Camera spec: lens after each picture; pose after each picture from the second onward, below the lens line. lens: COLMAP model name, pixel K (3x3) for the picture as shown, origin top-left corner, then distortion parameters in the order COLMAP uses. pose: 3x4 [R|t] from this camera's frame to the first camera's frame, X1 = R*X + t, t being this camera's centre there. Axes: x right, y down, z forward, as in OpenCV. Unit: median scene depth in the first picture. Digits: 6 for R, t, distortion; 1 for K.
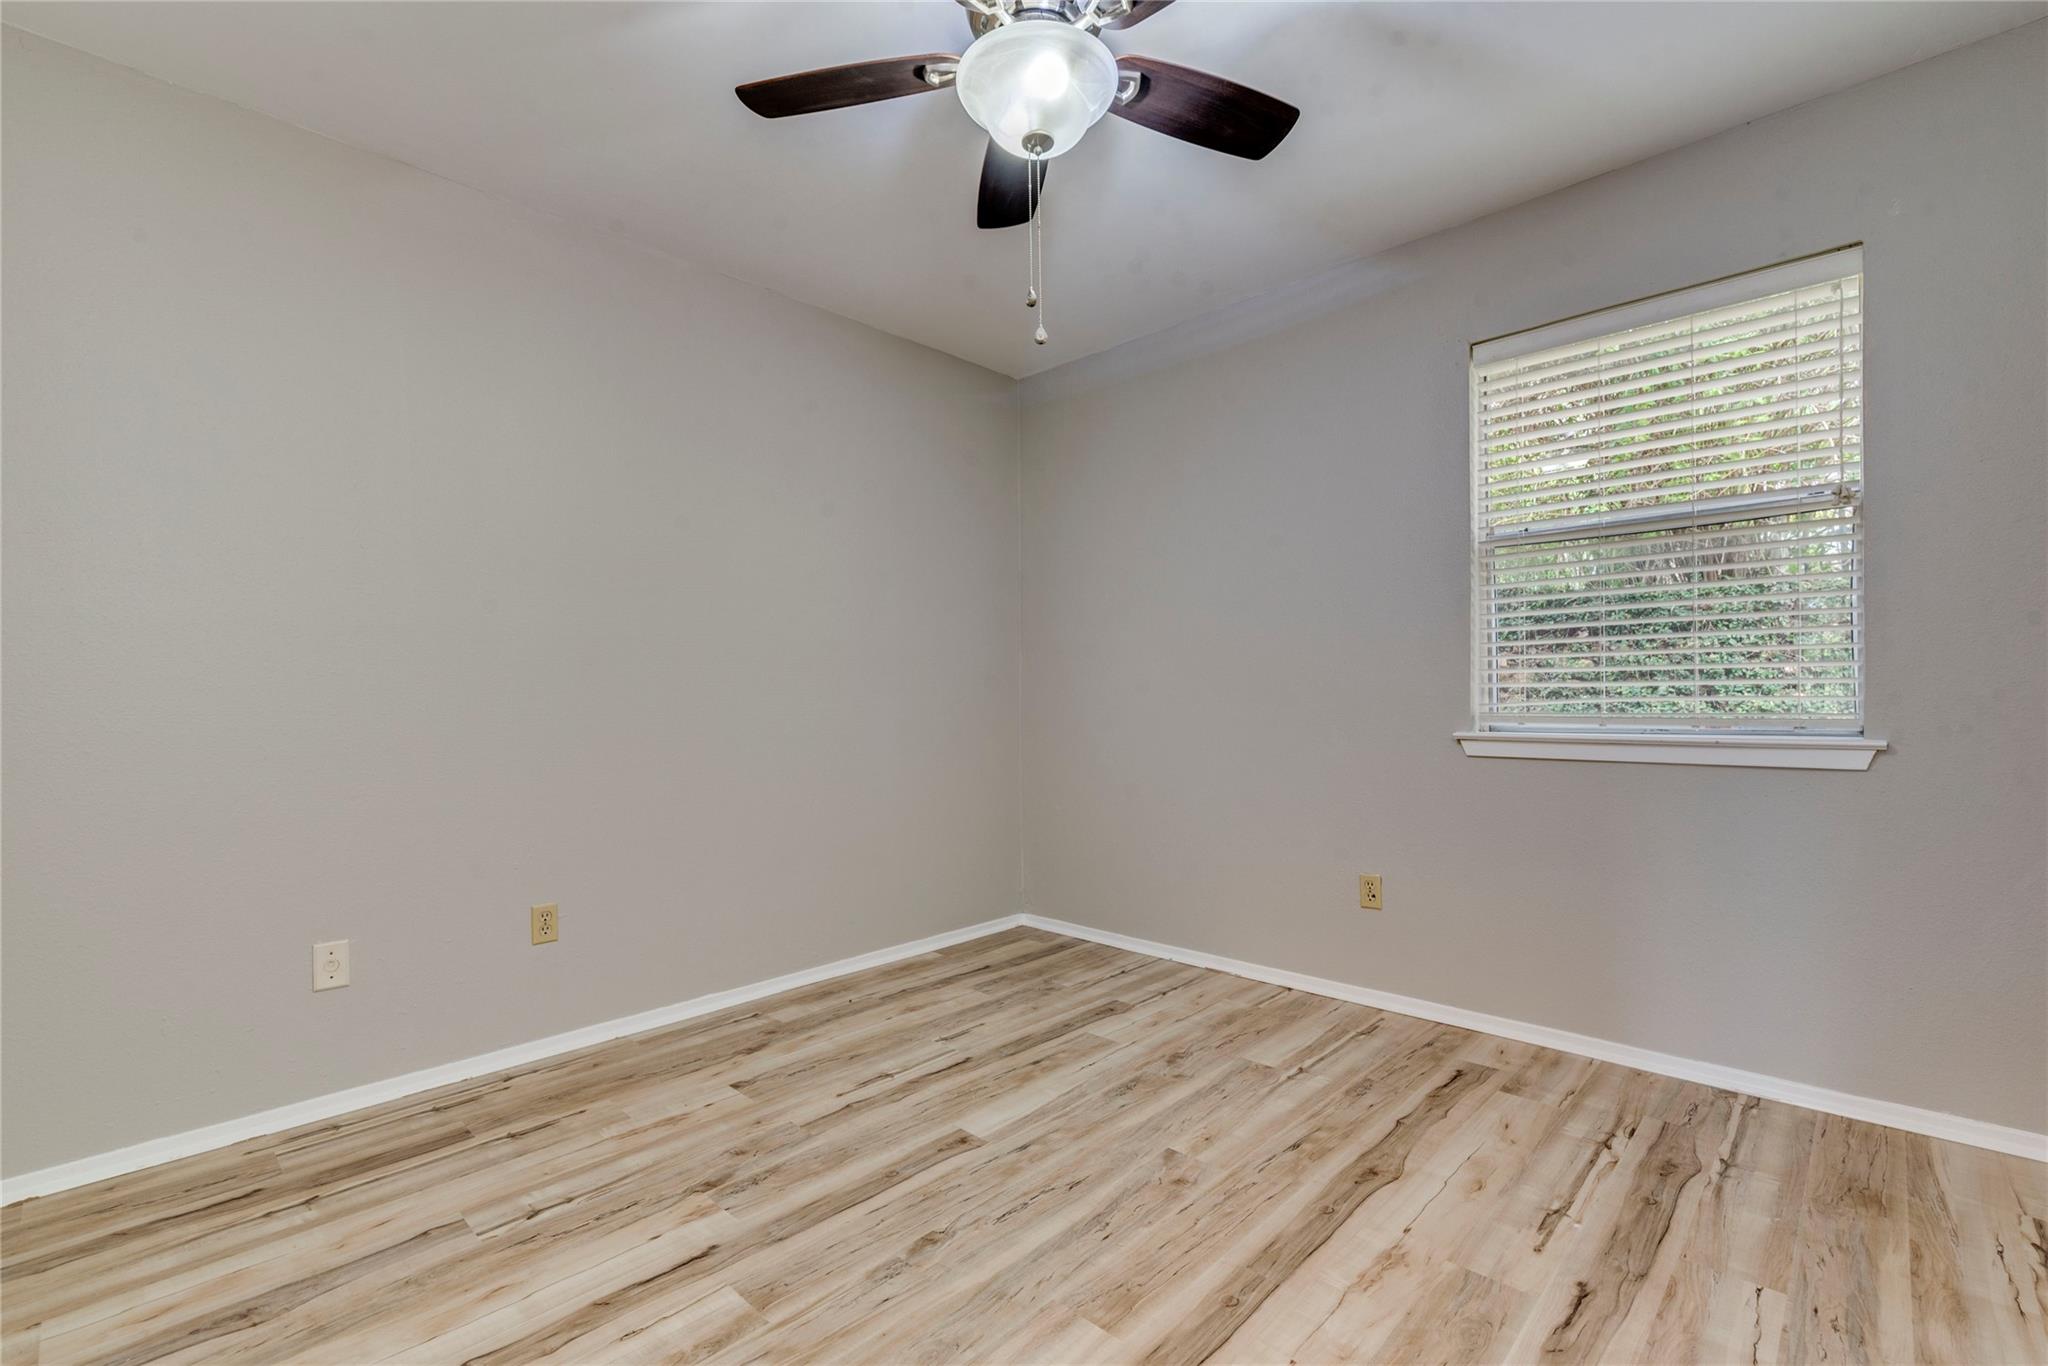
lens RADIAL K [[890.5, 0, 1026.3], [0, 890.5, 689.5], [0, 0, 1]] dist [0.001212, -0.000934]
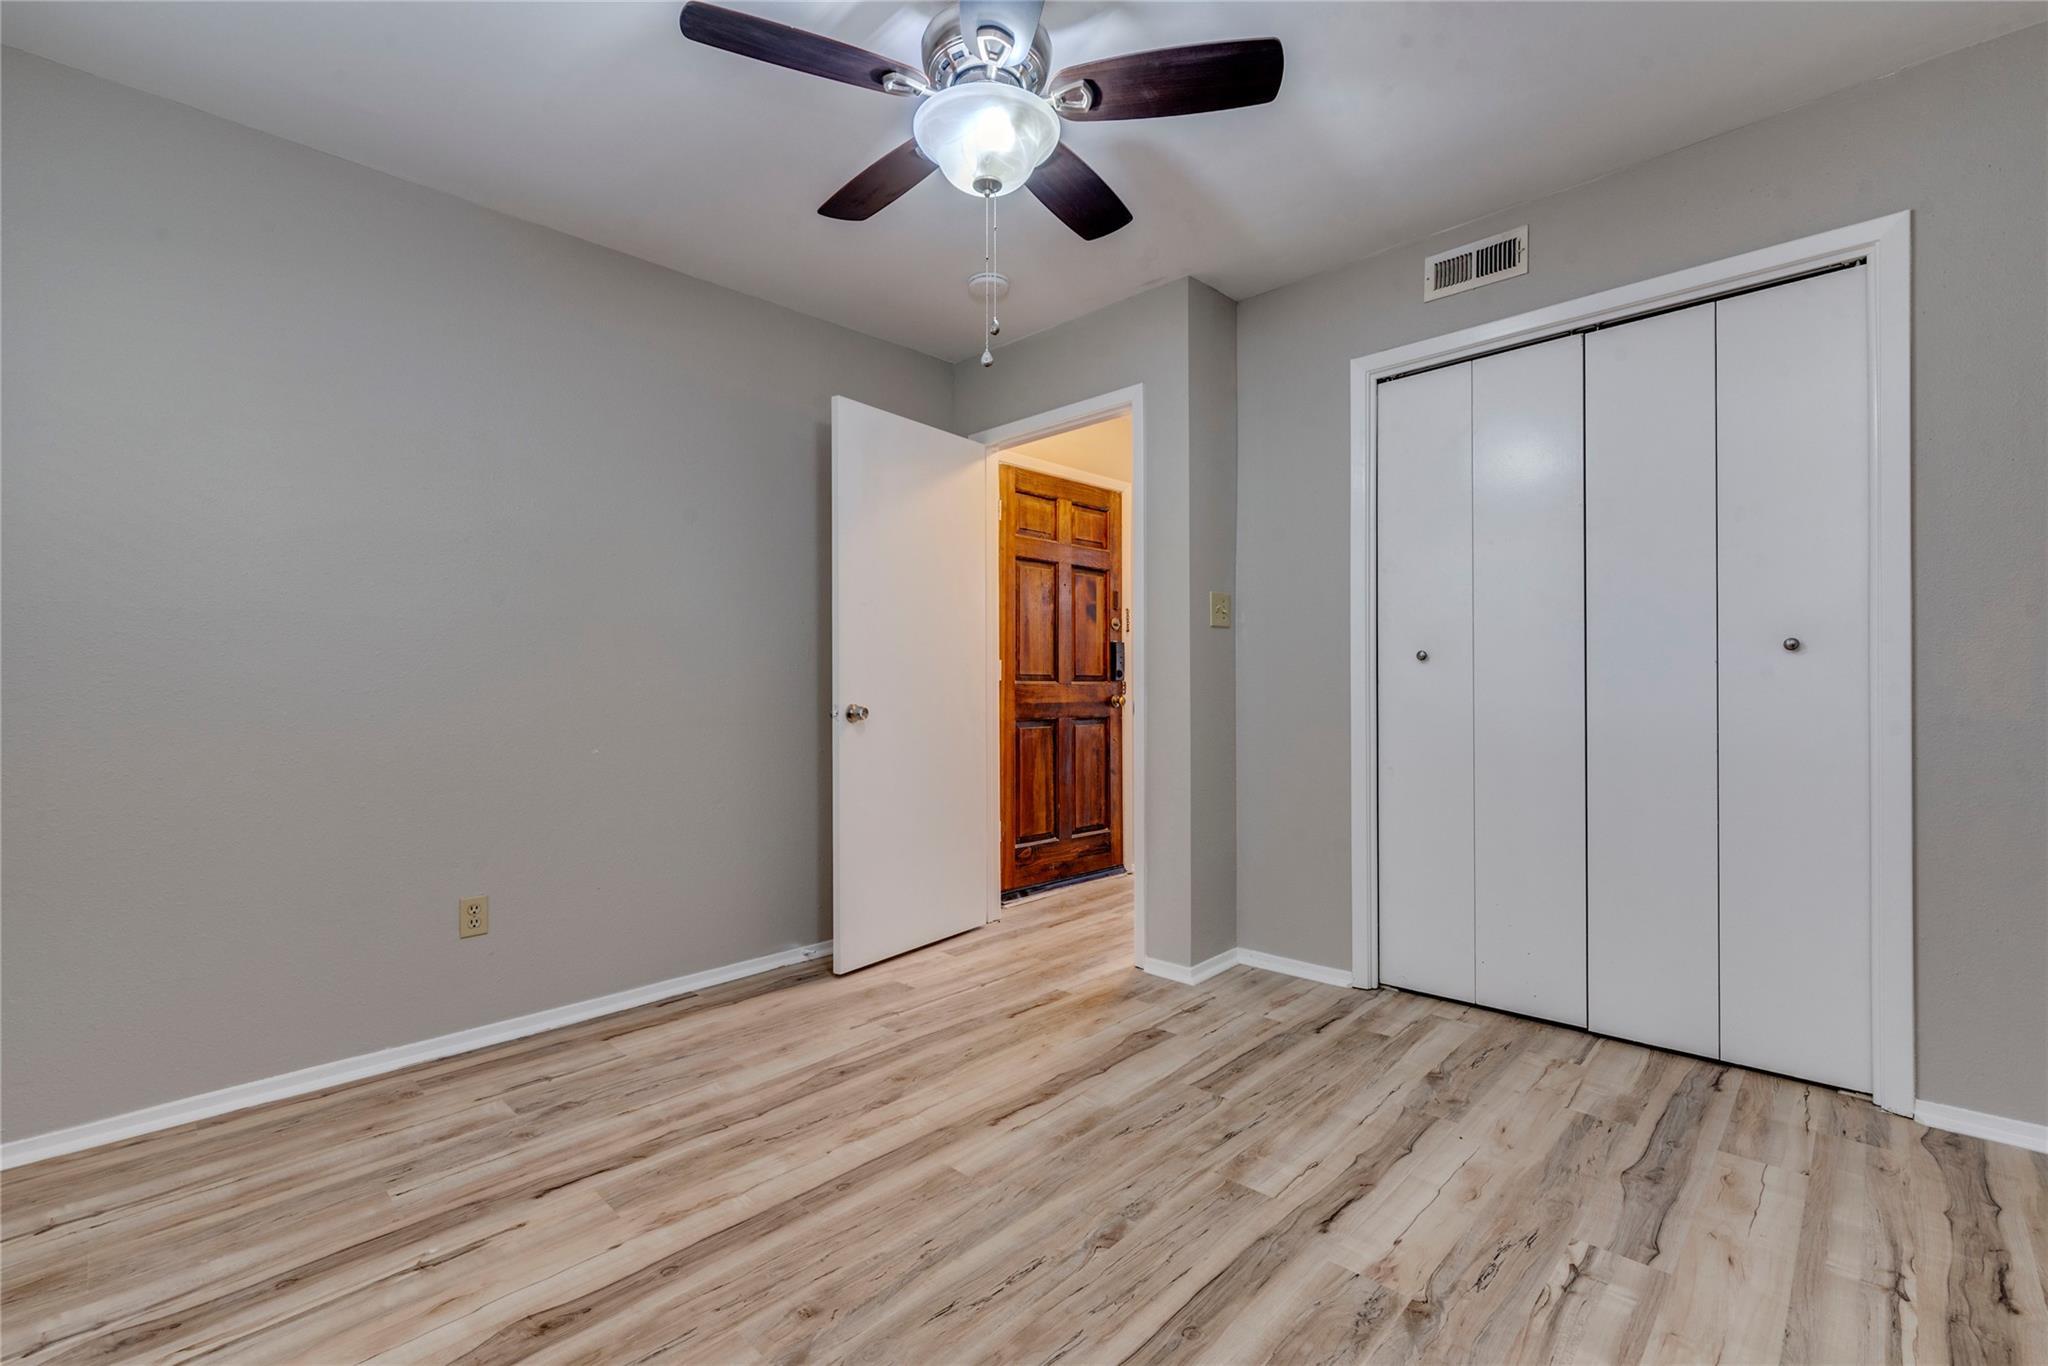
lens RADIAL K [[890.5, 0, 1022.0], [0, 890.5, 687.9], [0, 0, 1]] dist [0.001212, -0.000934]
pose [[-0.999747, 0.019765, 0.010739, -0.035498], [0.019641, 0.999740, -0.011545, 0.022848], [-0.010964, -0.011331, -0.999876, 1.981715]]
